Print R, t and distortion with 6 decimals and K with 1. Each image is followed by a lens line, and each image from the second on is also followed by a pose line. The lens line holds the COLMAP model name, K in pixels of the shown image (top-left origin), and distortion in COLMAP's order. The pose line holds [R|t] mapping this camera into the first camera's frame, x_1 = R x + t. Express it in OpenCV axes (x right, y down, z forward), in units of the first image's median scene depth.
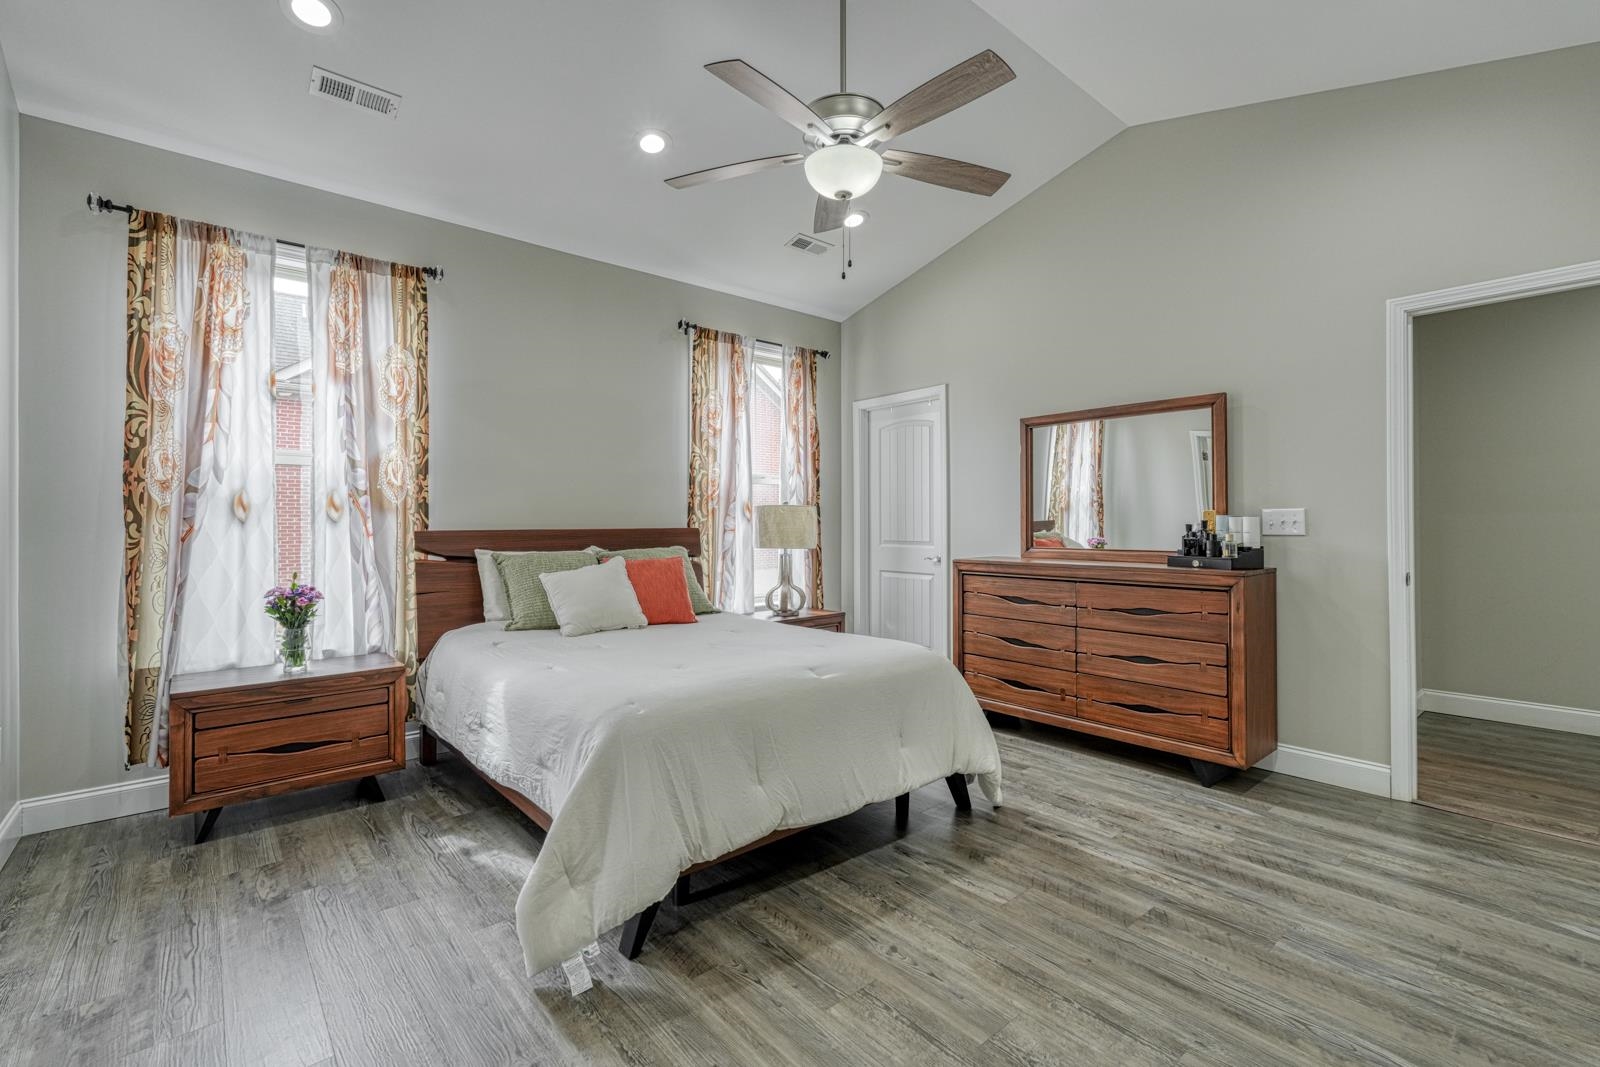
lens RADIAL K [[702.0, 0, 798.0], [0, 702.0, 516.0], [0, 0, 1]] dist [0.001250, 0.000339]
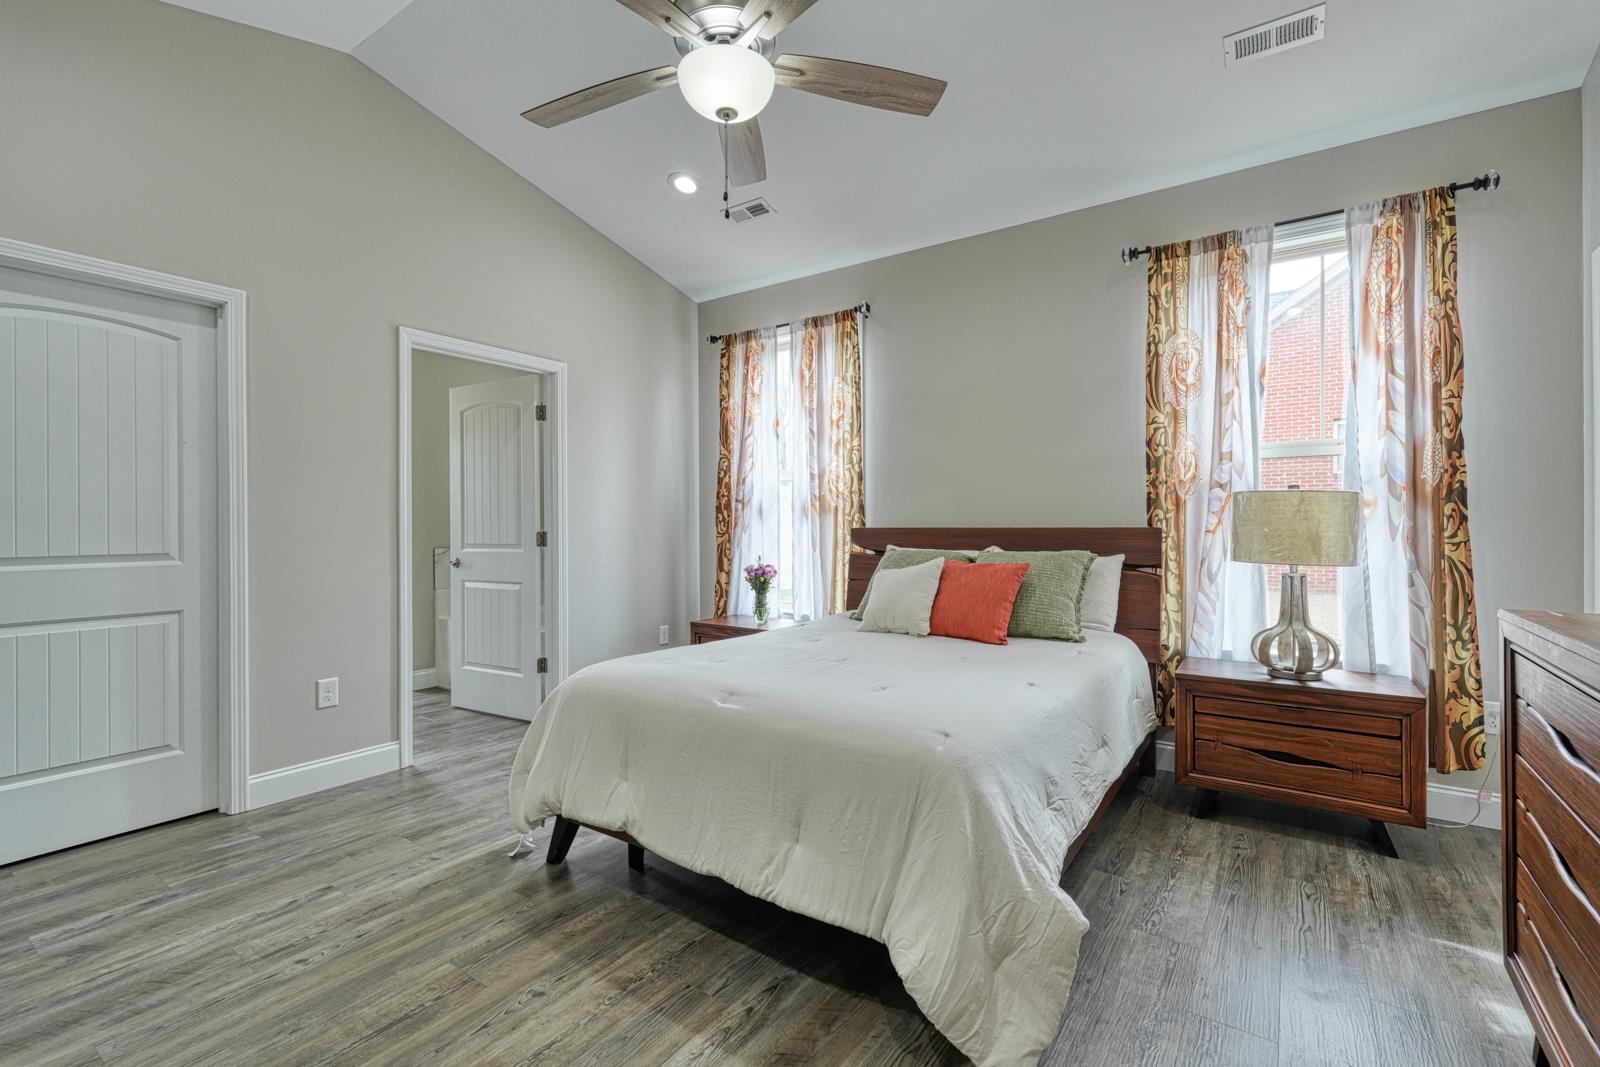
lens RADIAL K [[698.0, 0, 803.5], [0, 698.0, 527.0], [0, 0, 1]] dist [0.002475, -0.000435]
pose [[0.255060, 0.022563, -0.966662, 0.611065], [0.022915, 0.999306, 0.029371, -0.017360], [0.966654, -0.029642, 0.254366, 0.610393]]
